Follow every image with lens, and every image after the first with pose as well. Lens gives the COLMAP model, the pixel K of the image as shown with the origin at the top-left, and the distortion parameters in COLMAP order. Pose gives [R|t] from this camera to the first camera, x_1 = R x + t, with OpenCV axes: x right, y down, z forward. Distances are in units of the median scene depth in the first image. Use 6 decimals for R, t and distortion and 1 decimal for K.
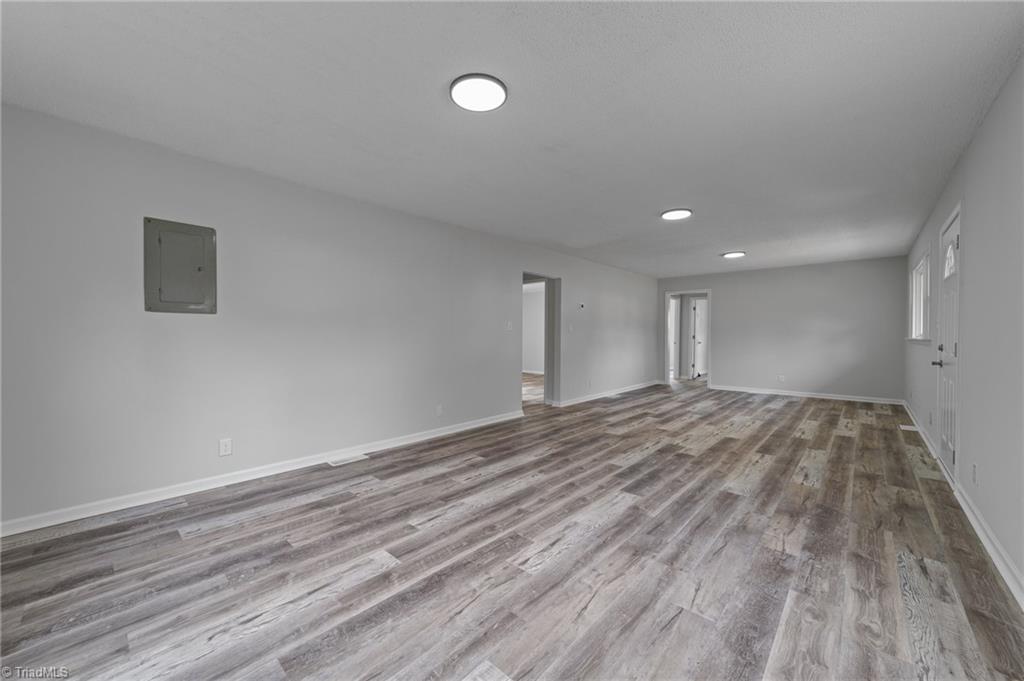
lens RADIAL K [[393.4, 0, 512.0], [0, 393.4, 336.8], [0, 0, 1]] dist [-0.016274, 0.008174]
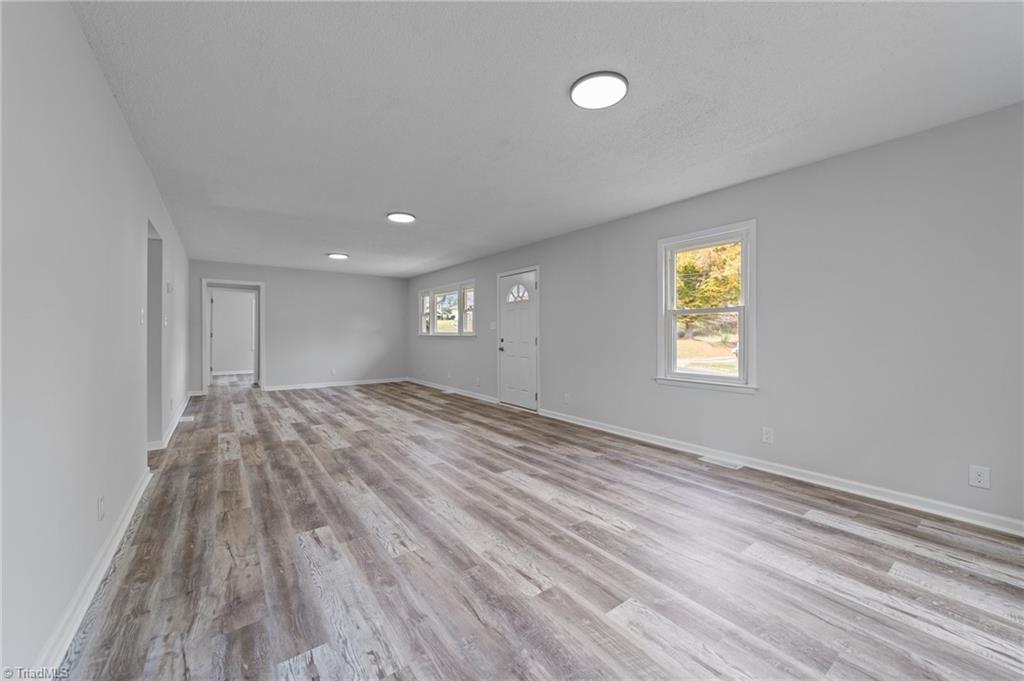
lens RADIAL K [[393.4, 0, 512.0], [0, 393.4, 336.8], [0, 0, 1]] dist [-0.016274, 0.008174]
pose [[0.194548, -0.007500, 0.980864, -0.868566], [0.001856, 0.999972, 0.007278, 0.000337], [-0.980891, 0.000404, 0.194557, 0.811487]]
